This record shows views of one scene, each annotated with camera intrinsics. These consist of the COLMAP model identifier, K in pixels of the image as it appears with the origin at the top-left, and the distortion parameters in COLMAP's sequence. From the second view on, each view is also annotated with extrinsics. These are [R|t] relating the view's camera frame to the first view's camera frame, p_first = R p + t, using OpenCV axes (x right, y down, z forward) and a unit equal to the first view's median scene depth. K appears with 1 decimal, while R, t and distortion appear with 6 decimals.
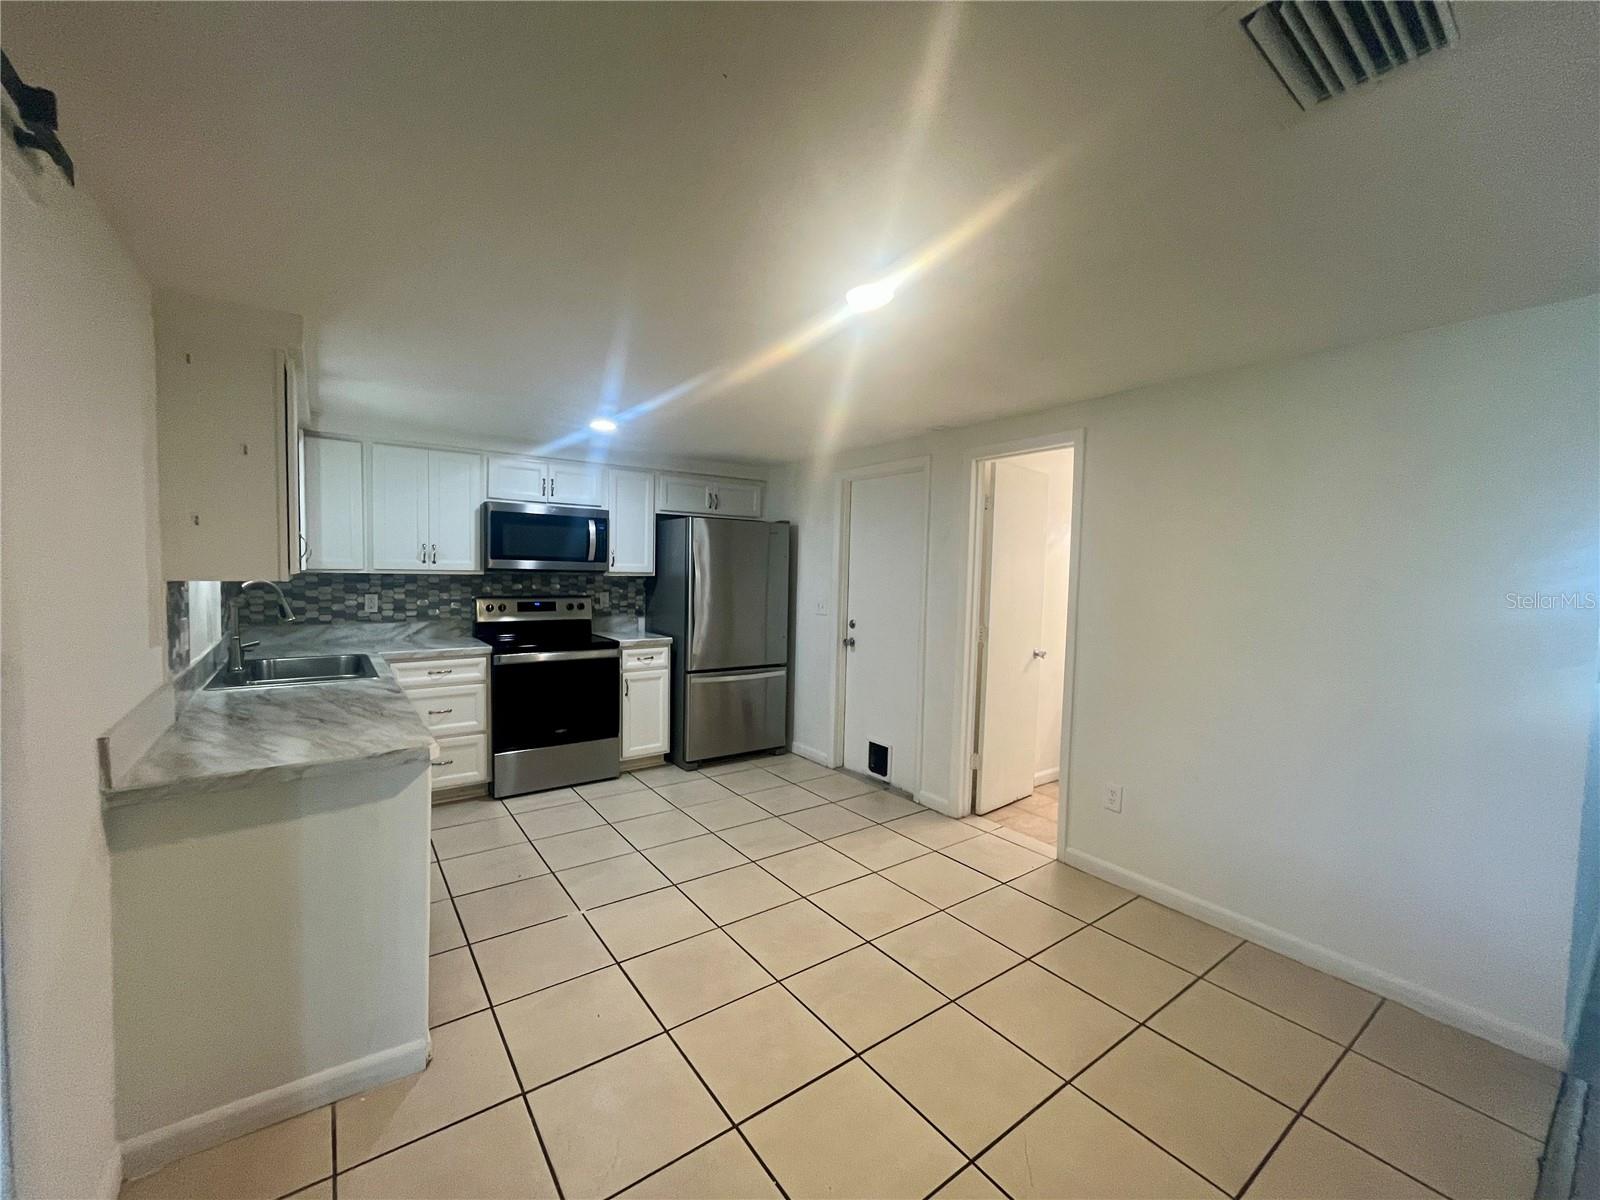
lens RADIAL K [[646.2, 0, 801.6], [0, 646.2, 599.4], [0, 0, 1]] dist [0.000150, 0.000161]
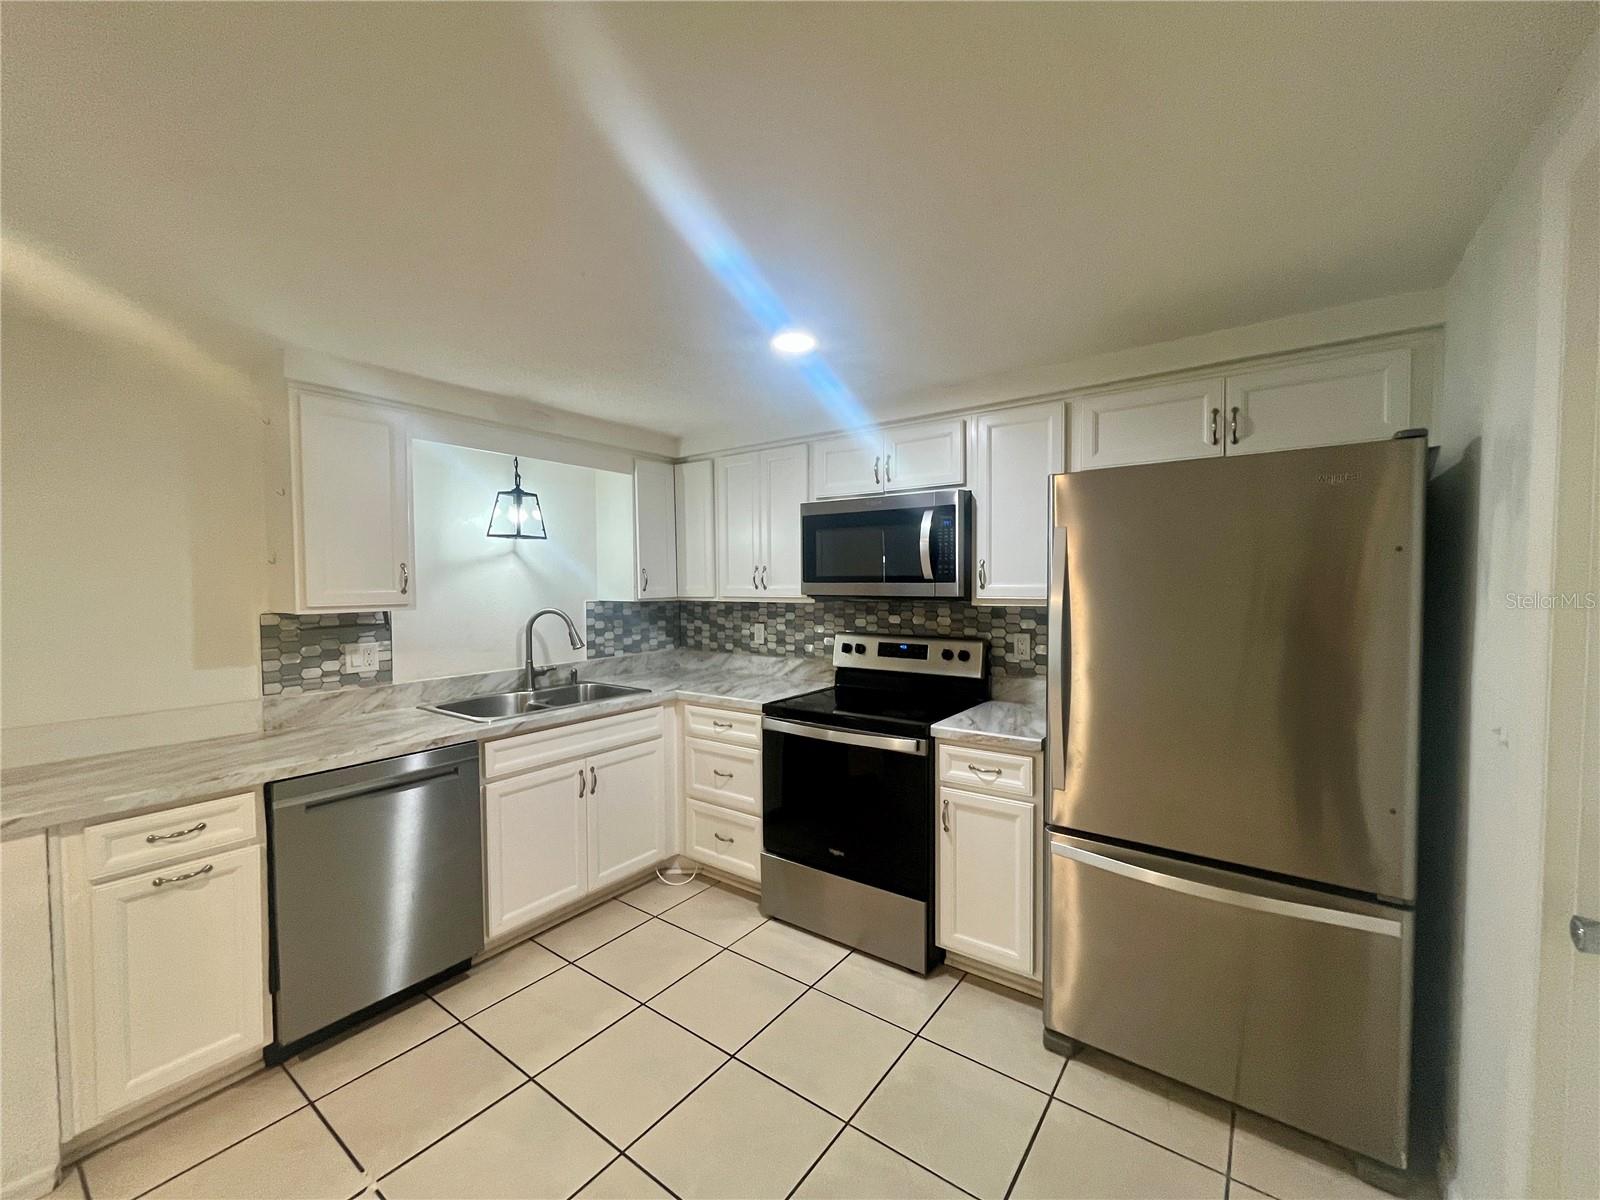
lens RADIAL K [[646.2, 0, 798.3], [0, 646.2, 600.4], [0, 0, 1]] dist [0.000150, 0.000161]
pose [[0.294980, 0.004228, -0.955494, 0.210088], [-0.032283, 0.999463, -0.005544, -0.035899], [0.954958, 0.032482, 0.294958, 0.748259]]
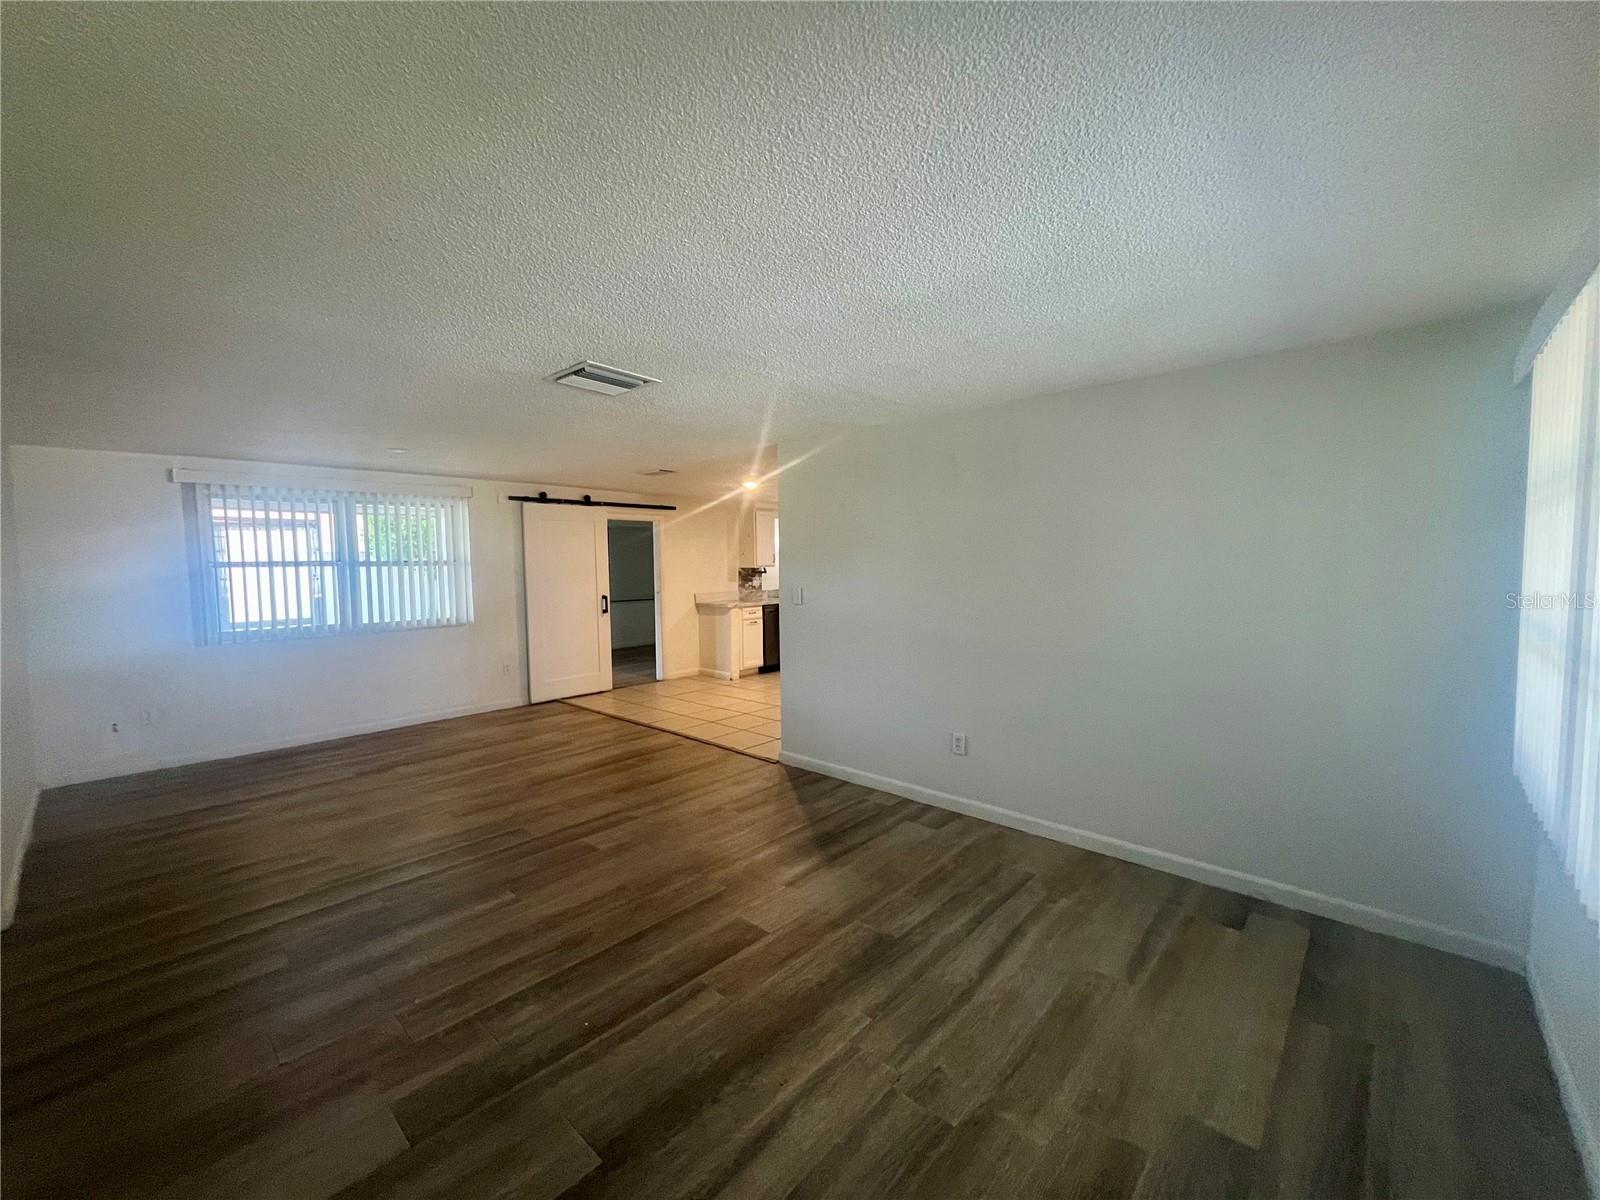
lens RADIAL K [[646.2, 0, 805.2], [0, 646.2, 598.5], [0, 0, 1]] dist [0.000150, 0.000161]
pose [[0.192932, 0.036420, -0.980536, 1.638509], [-0.026750, 0.999135, 0.031848, 0.012720], [0.980847, 0.020085, 0.193739, 0.277663]]
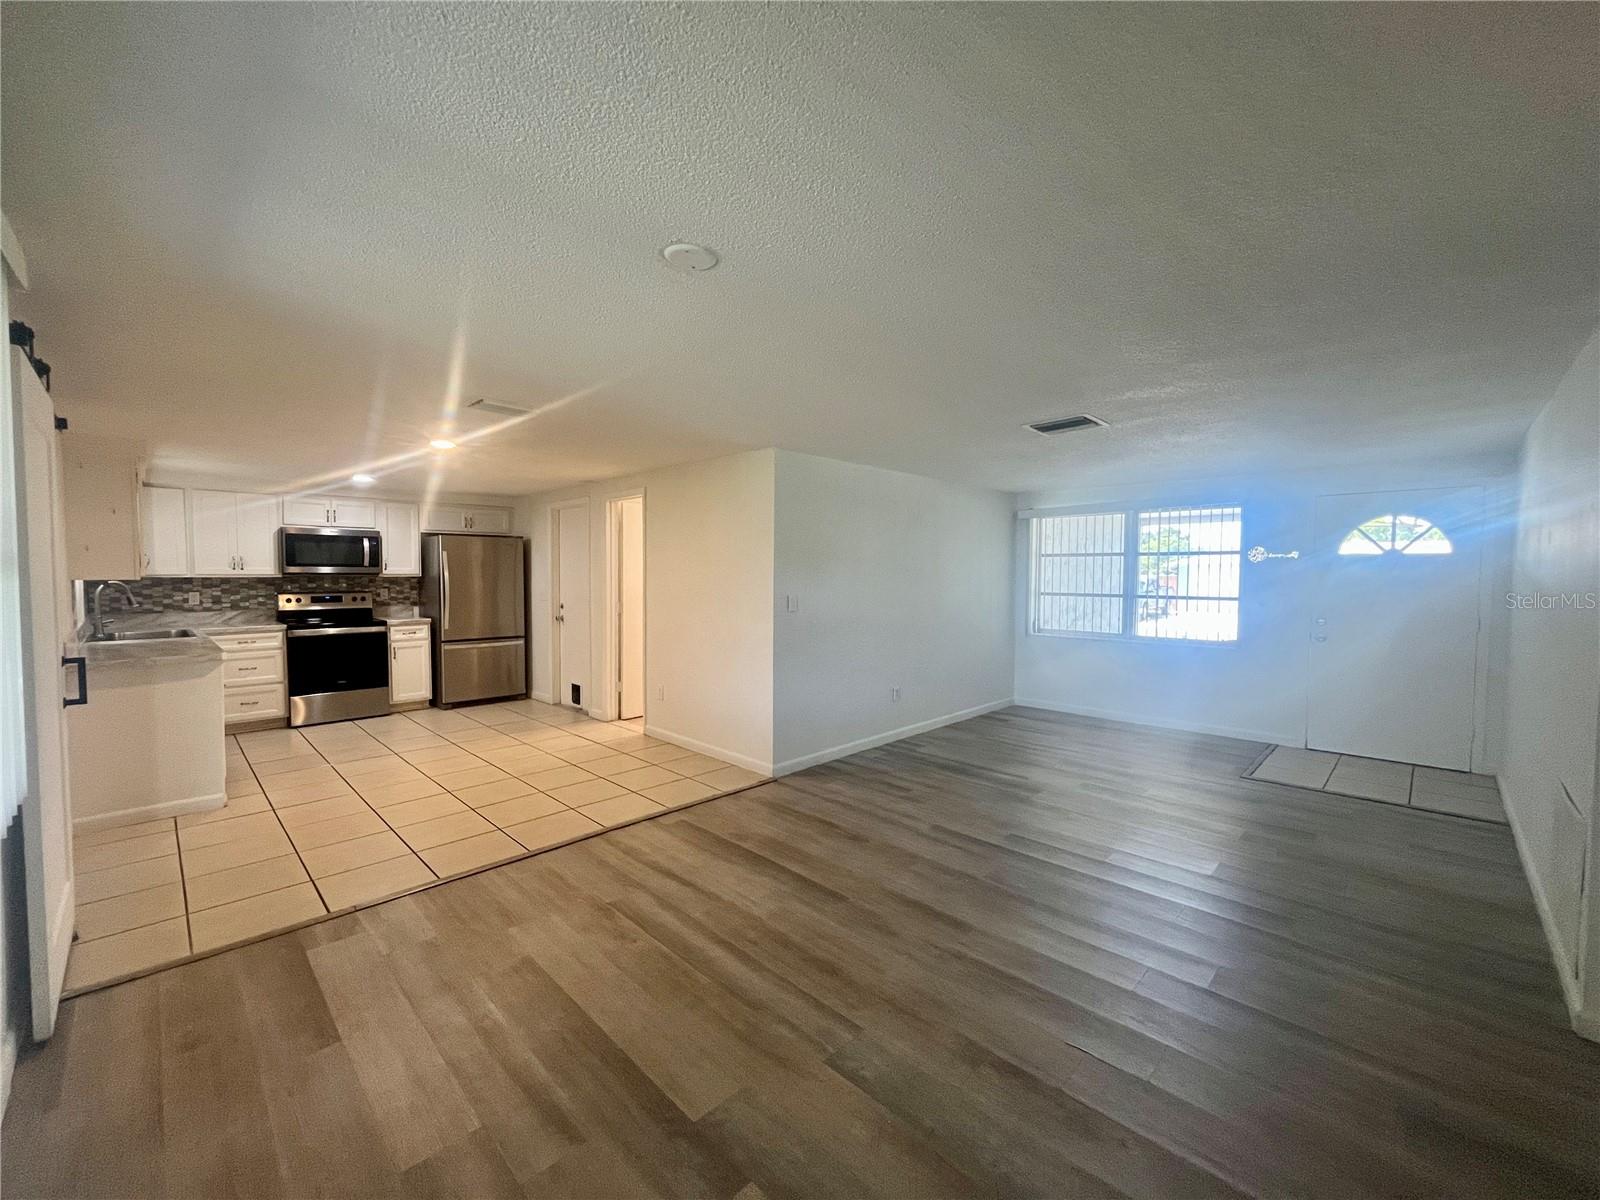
lens RADIAL K [[646.2, 0, 799.3], [0, 646.2, 599.7], [0, 0, 1]] dist [0.000150, 0.000161]
pose [[0.987552, -0.023877, 0.155467, 0.423464], [0.024079, 0.999710, 0.000587, 0.039020], [-0.155436, 0.003163, 0.987841, -0.605921]]
